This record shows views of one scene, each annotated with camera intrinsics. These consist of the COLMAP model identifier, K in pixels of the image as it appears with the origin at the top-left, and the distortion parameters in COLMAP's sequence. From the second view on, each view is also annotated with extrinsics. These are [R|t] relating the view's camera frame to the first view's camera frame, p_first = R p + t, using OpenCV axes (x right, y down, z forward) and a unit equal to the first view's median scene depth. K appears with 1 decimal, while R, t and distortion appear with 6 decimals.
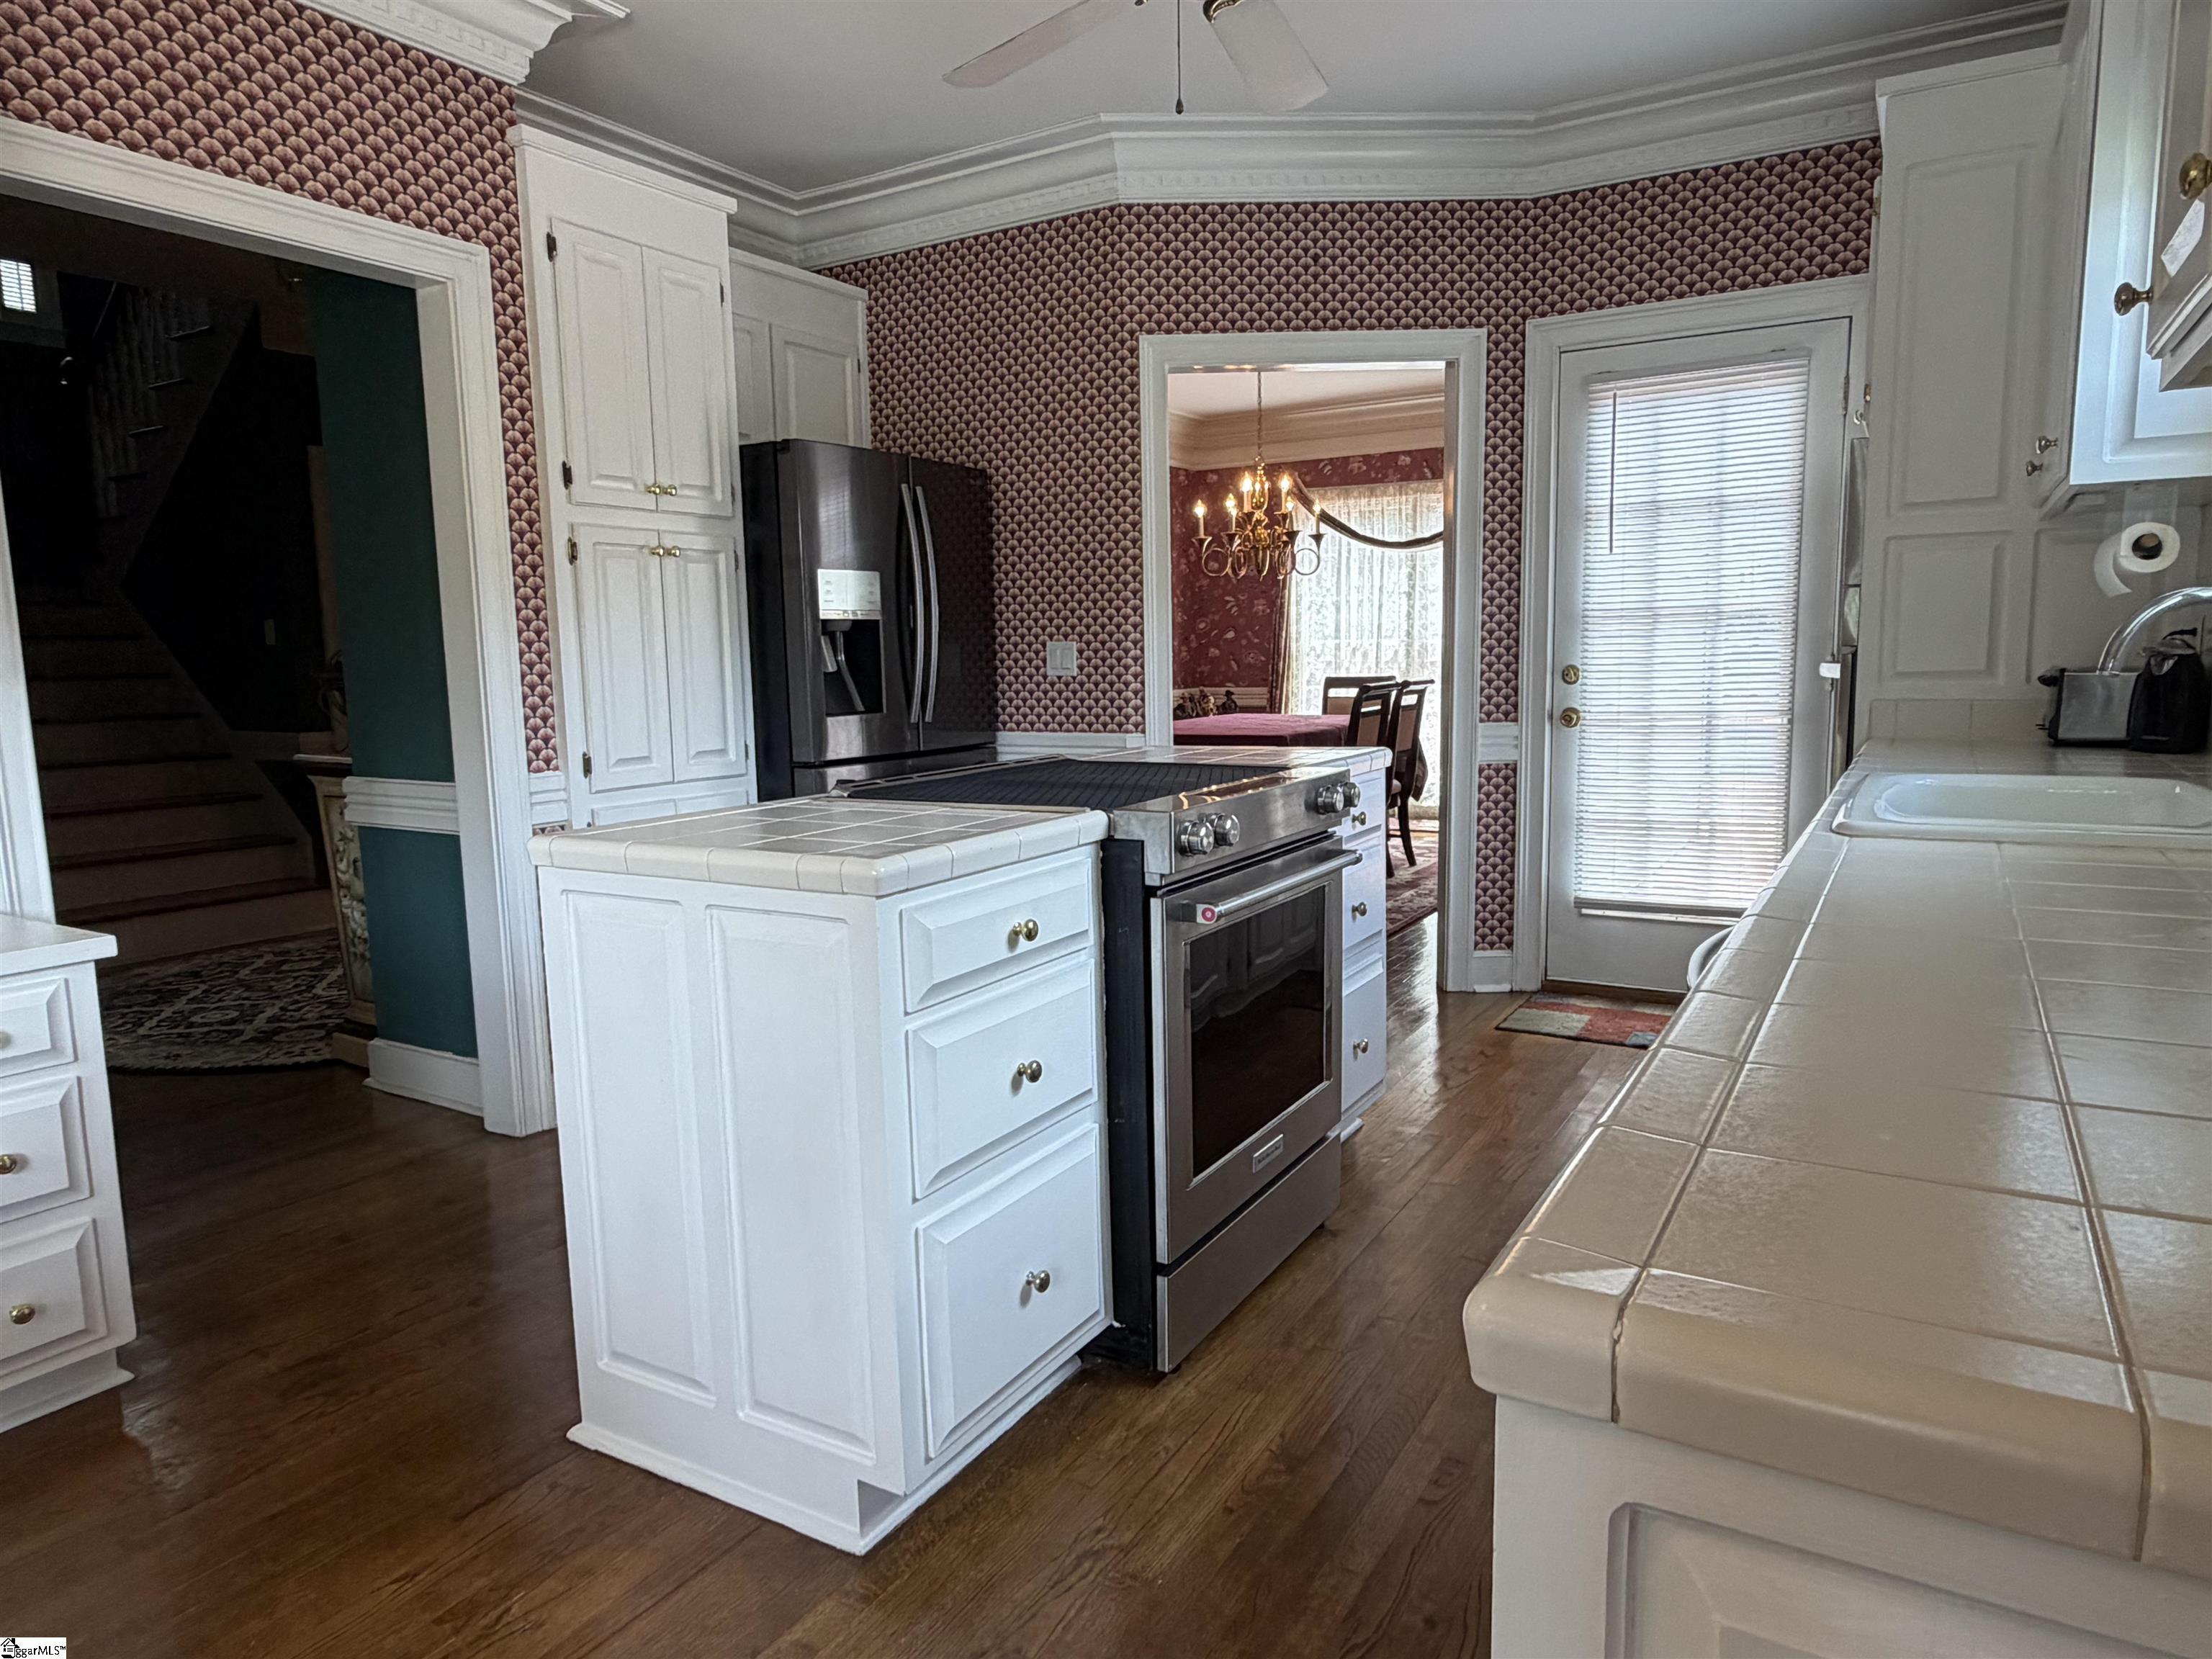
lens RADIAL K [[1378.5, 0, 1105.4], [0, 1378.5, 834.6], [0, 0, 1]] dist [-0.002047, 0.002421]
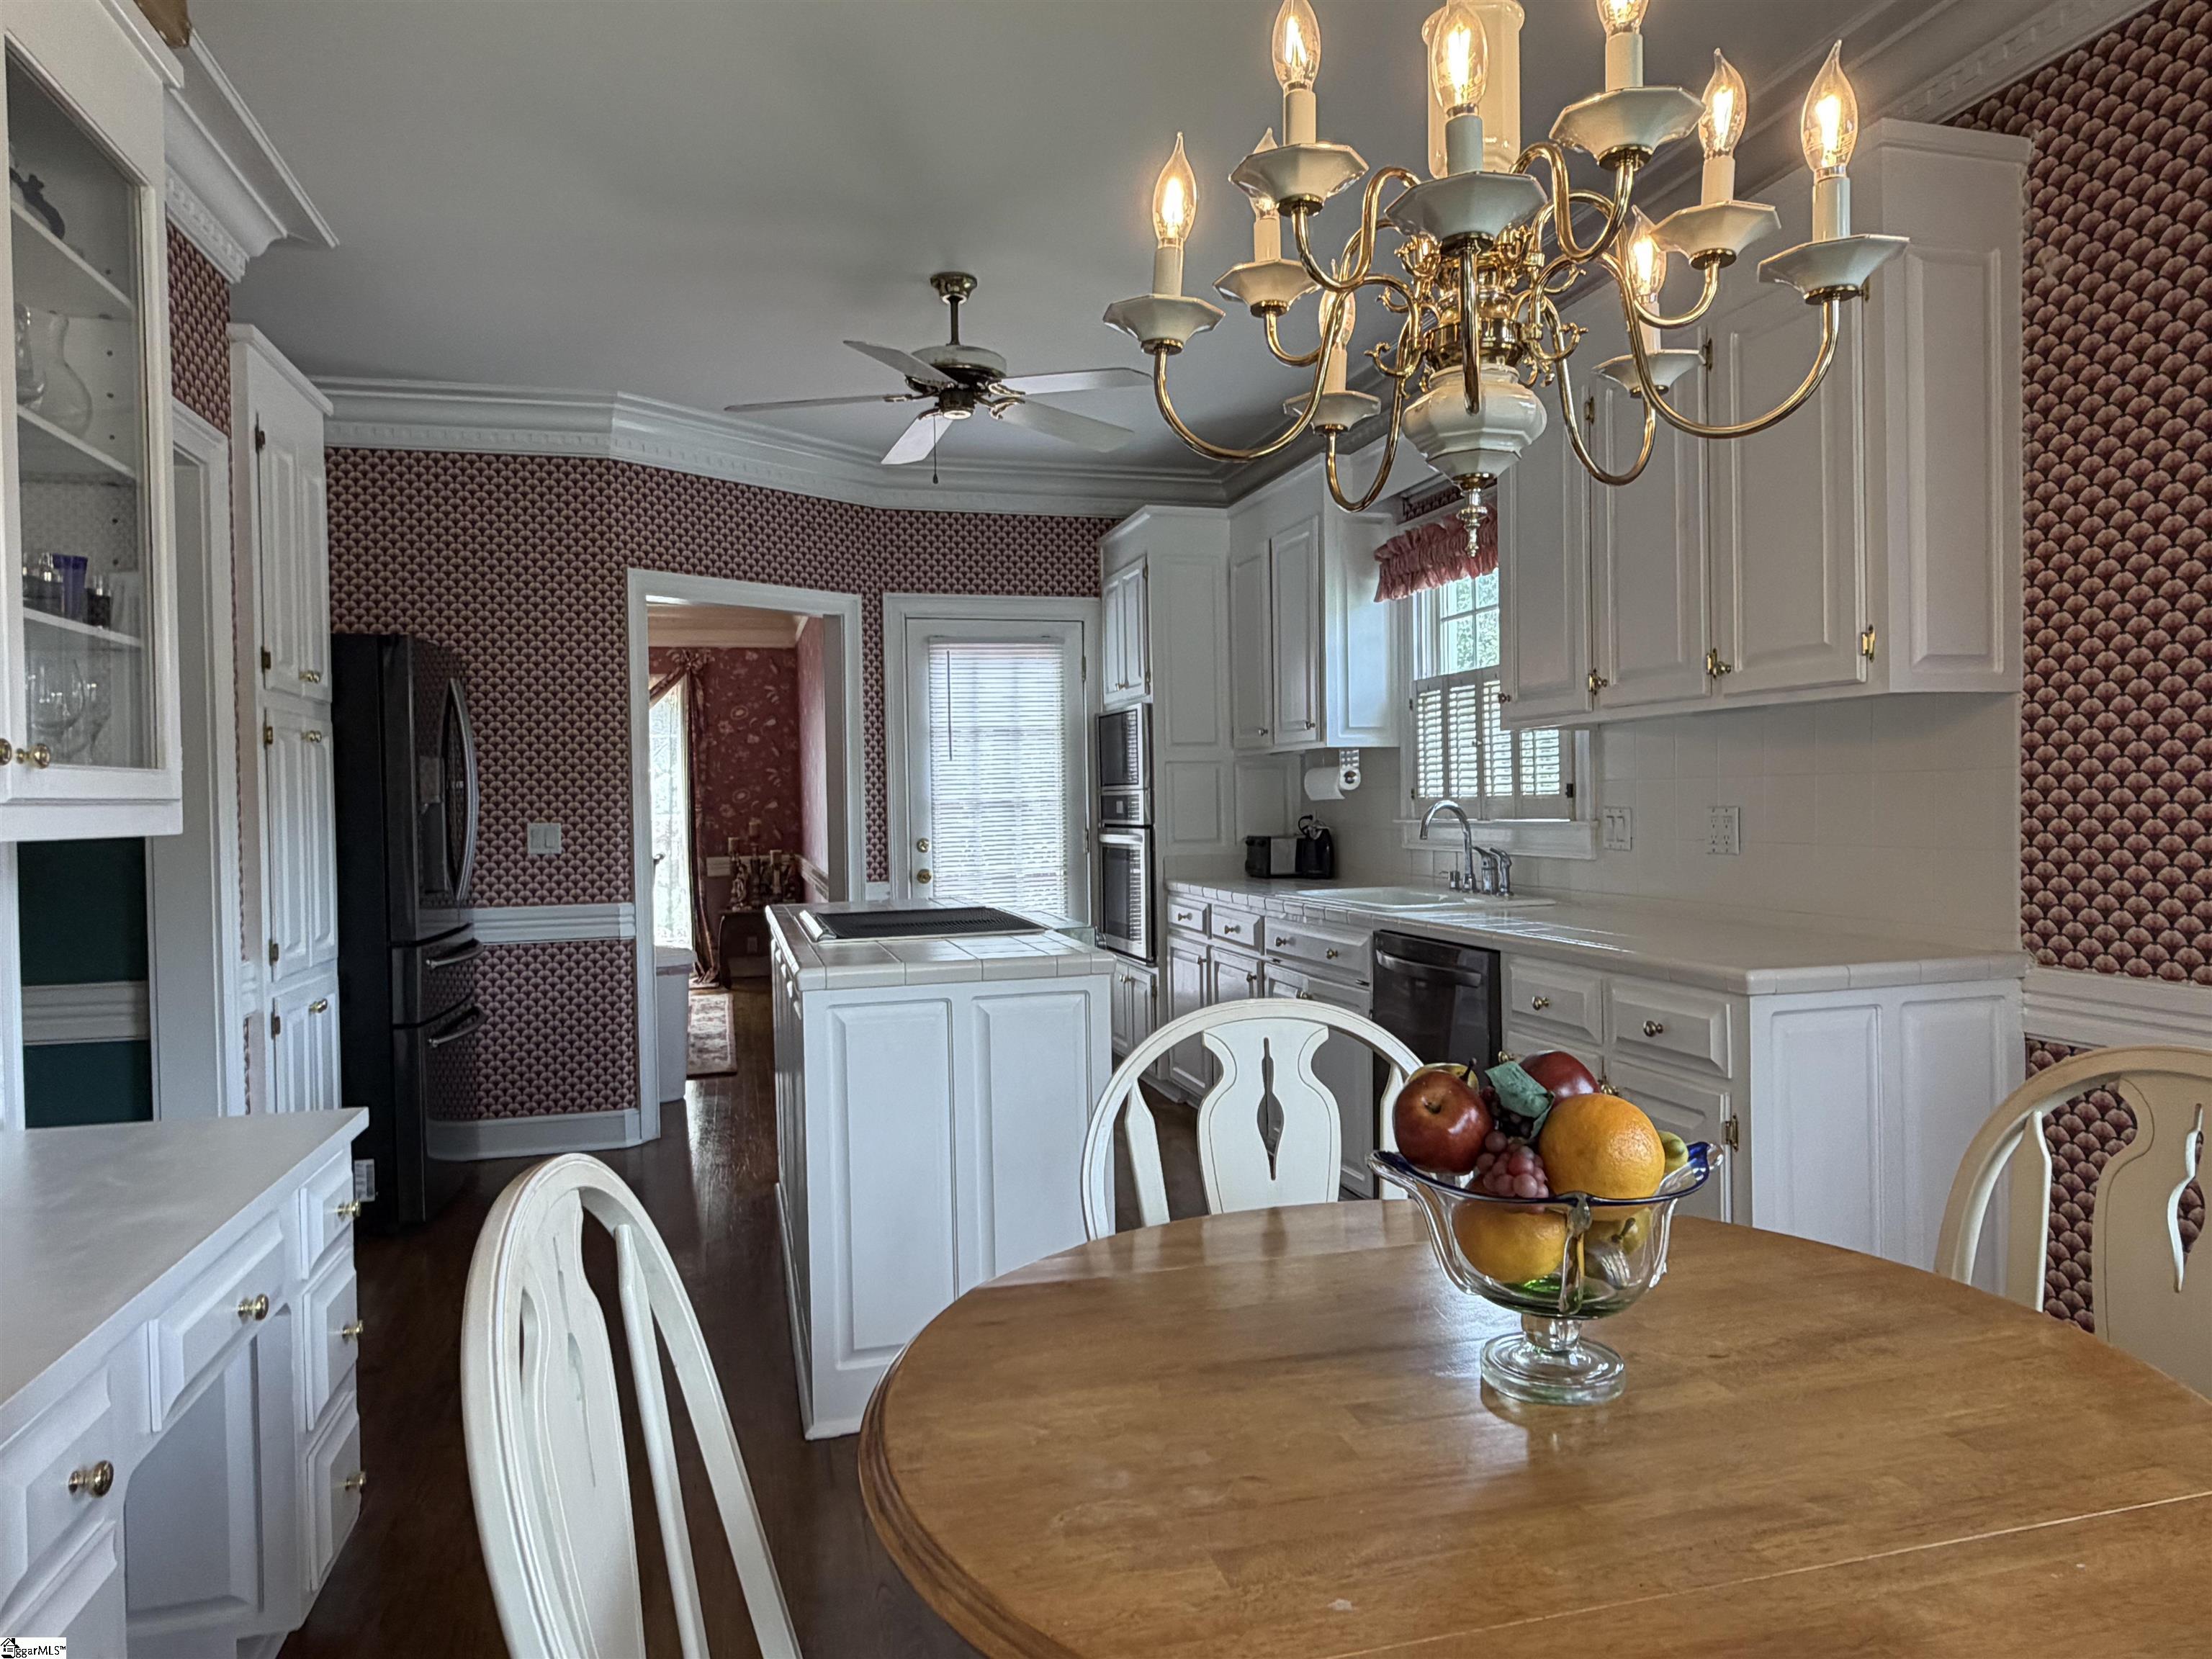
lens RADIAL K [[1378.5, 0, 1112.1], [0, 1378.5, 817.5], [0, 0, 1]] dist [-0.002047, 0.002421]
pose [[0.687580, -0.000526, 0.726108, -0.550022], [0.101016, 0.990345, -0.094938, 0.006184], [-0.719048, 0.138626, 0.680994, -0.080369]]
